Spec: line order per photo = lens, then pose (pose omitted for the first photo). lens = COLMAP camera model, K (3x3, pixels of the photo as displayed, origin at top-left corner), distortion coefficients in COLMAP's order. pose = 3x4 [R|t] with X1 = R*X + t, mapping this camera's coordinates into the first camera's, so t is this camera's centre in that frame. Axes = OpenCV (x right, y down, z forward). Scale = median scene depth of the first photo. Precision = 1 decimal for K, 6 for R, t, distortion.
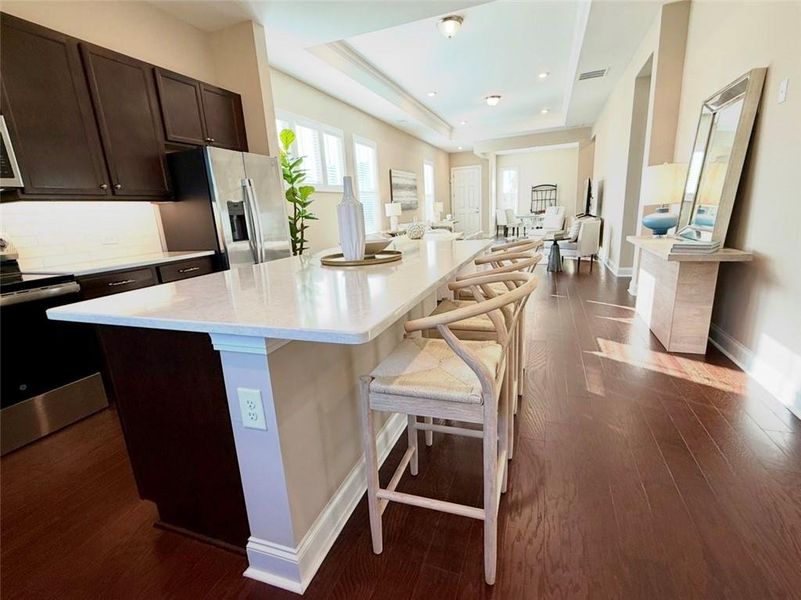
lens RADIAL K [[382.1, 0, 402.3], [0, 382.1, 303.4], [0, 0, 1]] dist [0.001199, 0.000107]
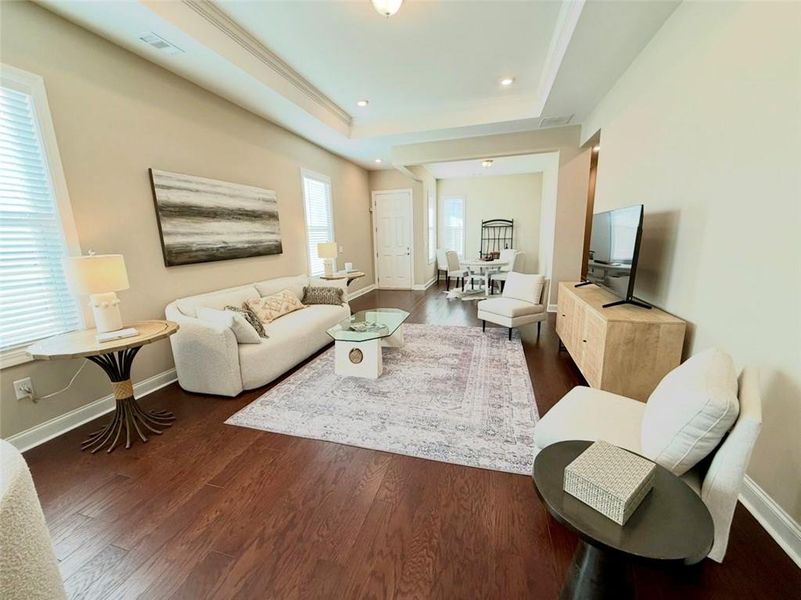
lens RADIAL K [[318.7, 0, 402.7], [0, 318.7, 300.7], [0, 0, 1]] dist [-0.000245, 0.000075]
pose [[0.995889, 0.013083, 0.089627, 0.133111], [-0.009186, 0.999000, -0.043753, -0.123767], [-0.090110, 0.042749, 0.995014, 0.405880]]
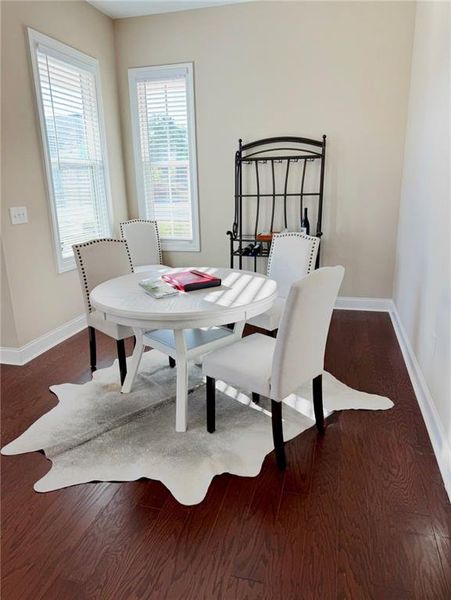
lens RADIAL K [[428.7, 0, 225.5], [0, 428.7, 300.0], [0, 0, 1]] dist [0.005220, 0.001298]
pose [[0.996314, 0.013686, 0.084679, 0.319369], [-0.015101, 0.999757, 0.016088, -0.209153], [-0.084438, -0.017308, 0.996278, 0.728980]]
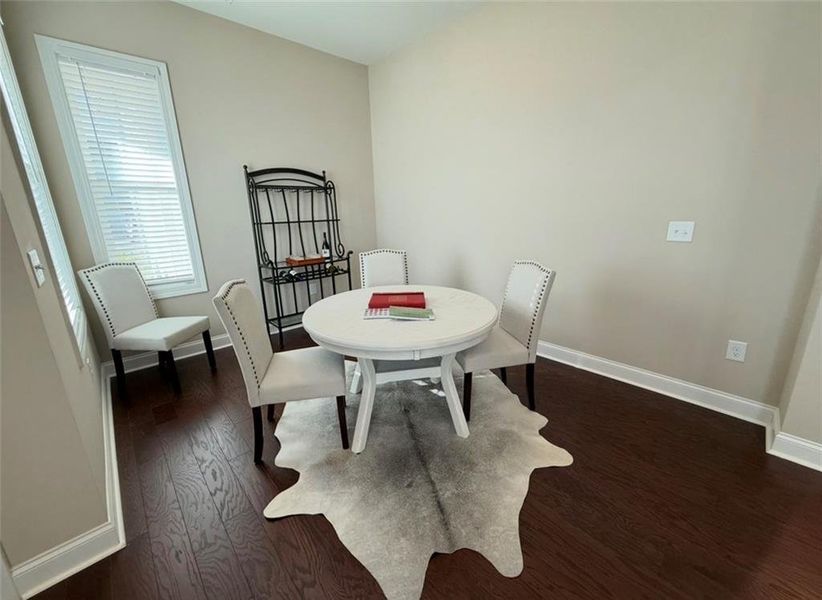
lens RADIAL K [[329.3, 0, 410.4], [0, 329.3, 292.2], [0, 0, 1]] dist [-0.000646, 0.000076]
pose [[0.450688, -0.170274, 0.876292, 0.192206], [0.213748, 0.973668, 0.079262, -0.229379], [-0.866713, 0.151583, 0.475216, 0.846976]]
